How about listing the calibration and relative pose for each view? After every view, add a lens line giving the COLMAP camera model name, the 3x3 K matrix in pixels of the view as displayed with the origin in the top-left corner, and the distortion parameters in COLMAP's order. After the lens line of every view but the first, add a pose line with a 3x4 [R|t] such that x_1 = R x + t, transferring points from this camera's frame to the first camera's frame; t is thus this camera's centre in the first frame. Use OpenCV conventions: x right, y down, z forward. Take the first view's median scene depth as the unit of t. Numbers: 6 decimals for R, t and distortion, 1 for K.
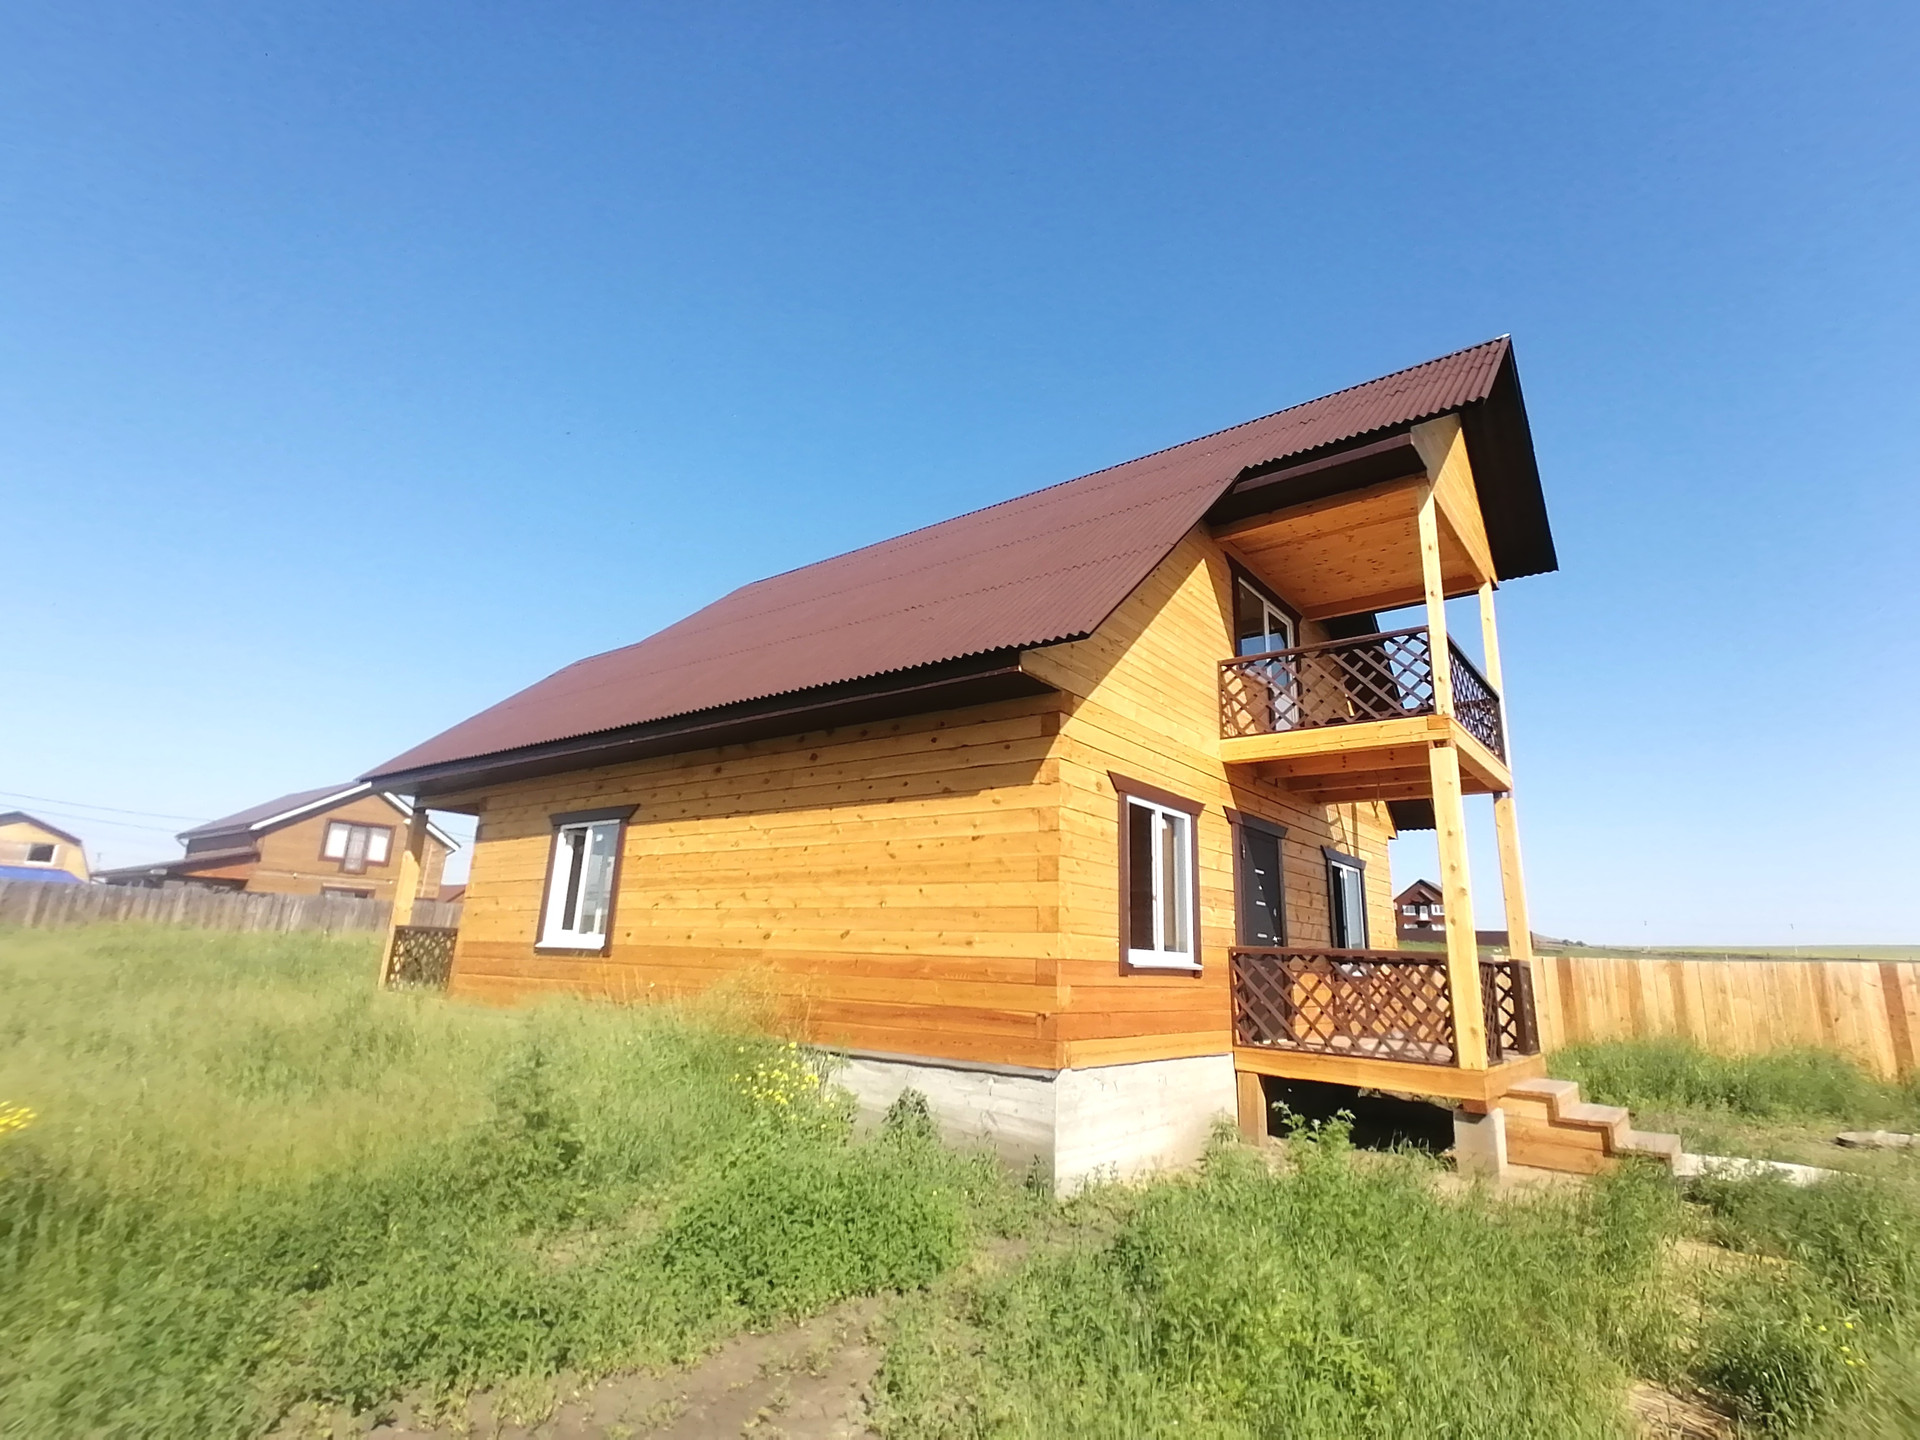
lens RADIAL K [[947.2, 0, 967.0], [0, 947.2, 711.9], [0, 0, 1]] dist [0.041361, -0.036405]
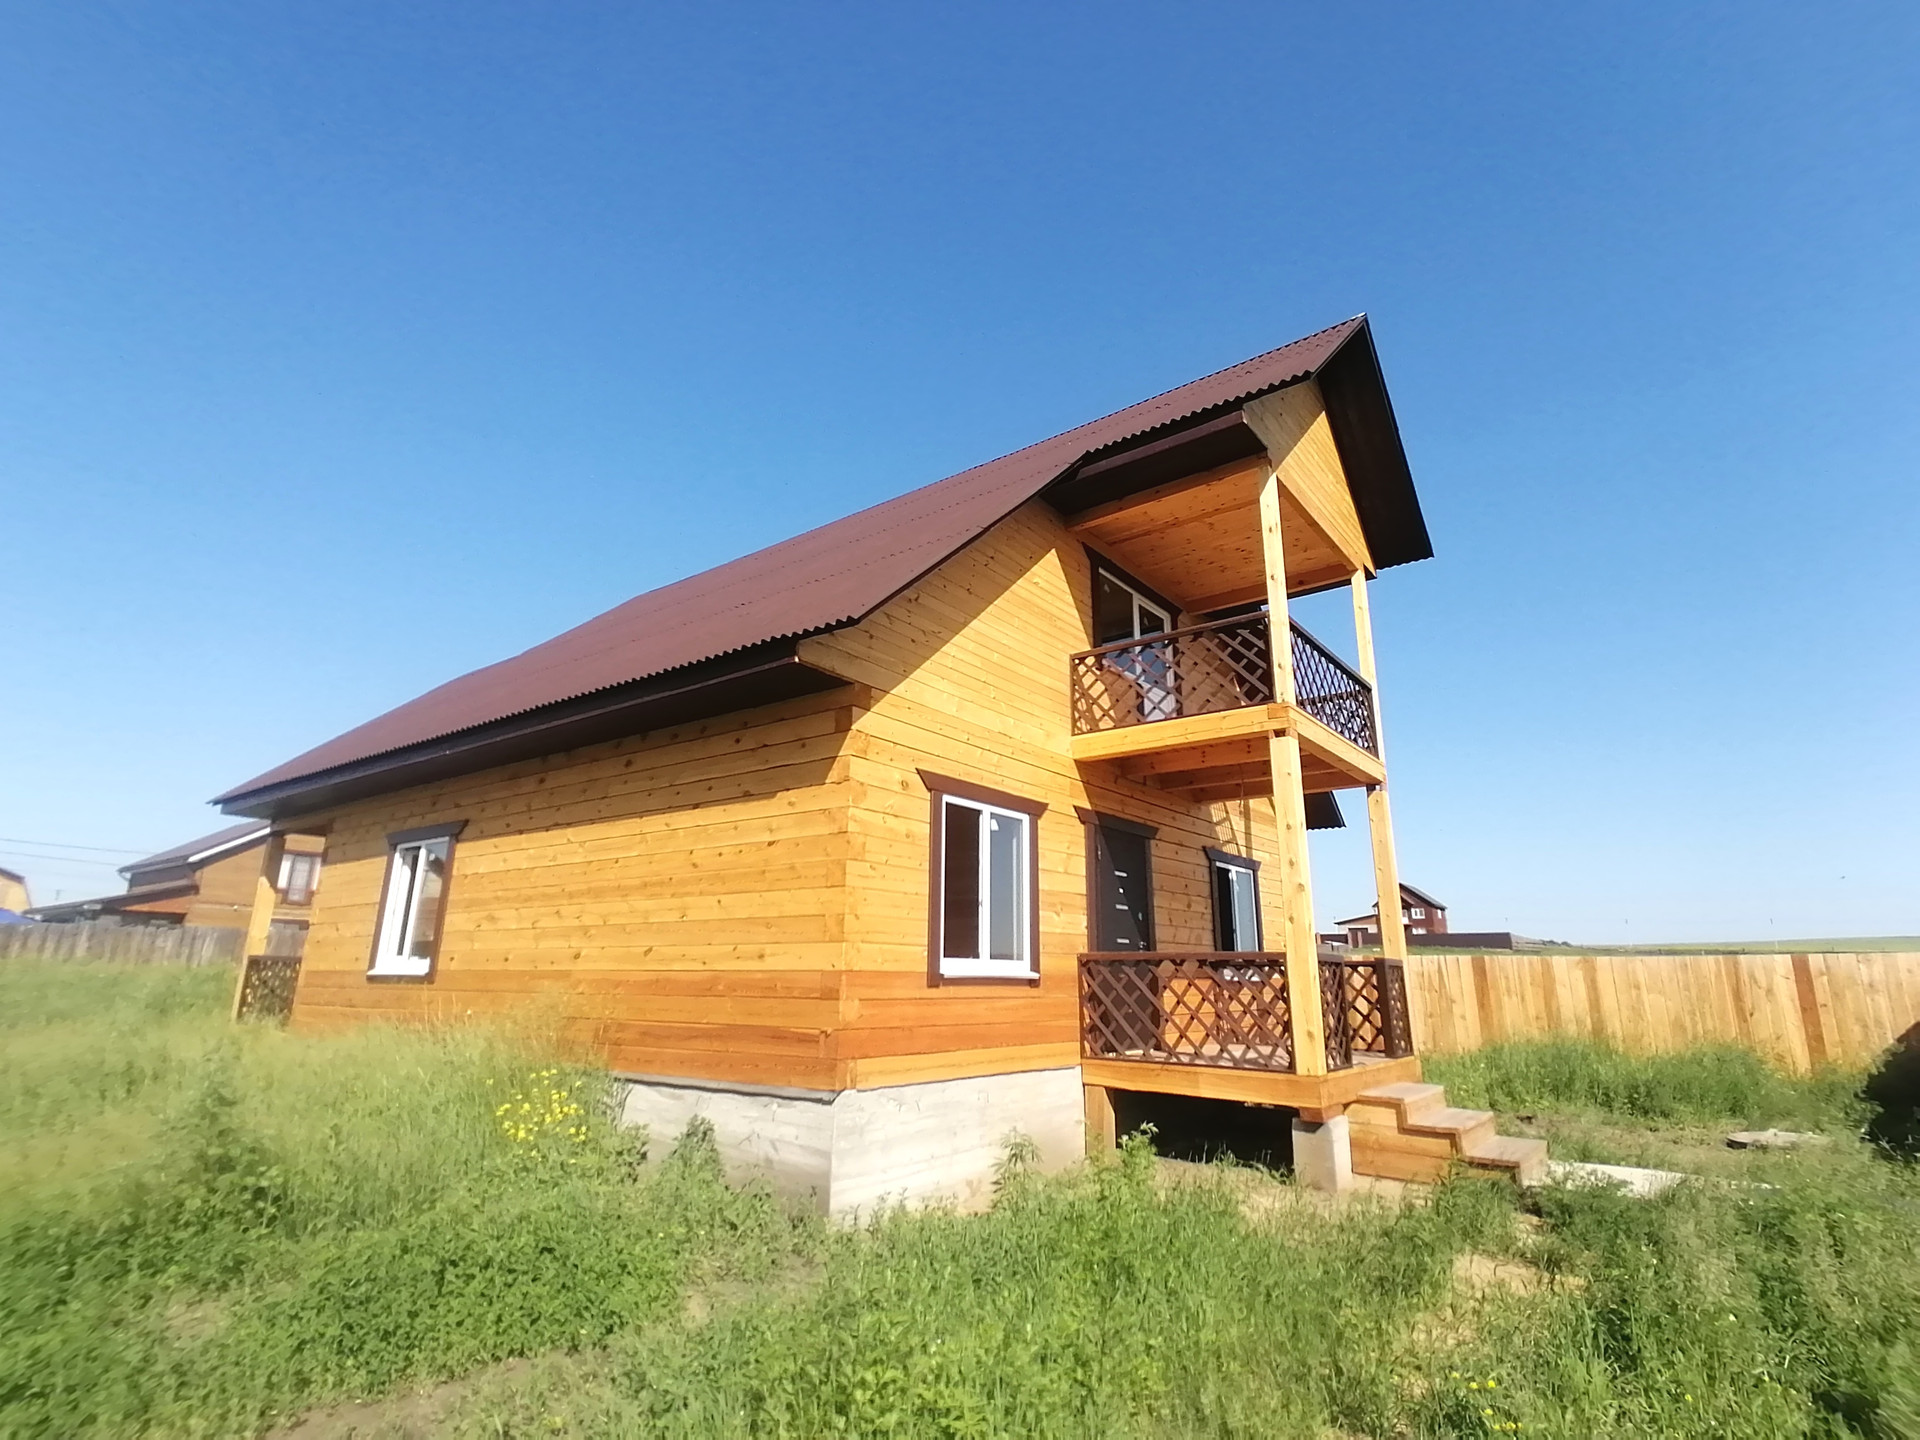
lens RADIAL K [[947.2, 0, 967.0], [0, 947.2, 711.9], [0, 0, 1]] dist [0.041361, -0.036405]
pose [[0.999609, -0.022260, 0.016909, 0.151365], [0.022529, 0.999621, -0.015844, 0.018129], [-0.016550, 0.016218, 0.999731, 0.047967]]
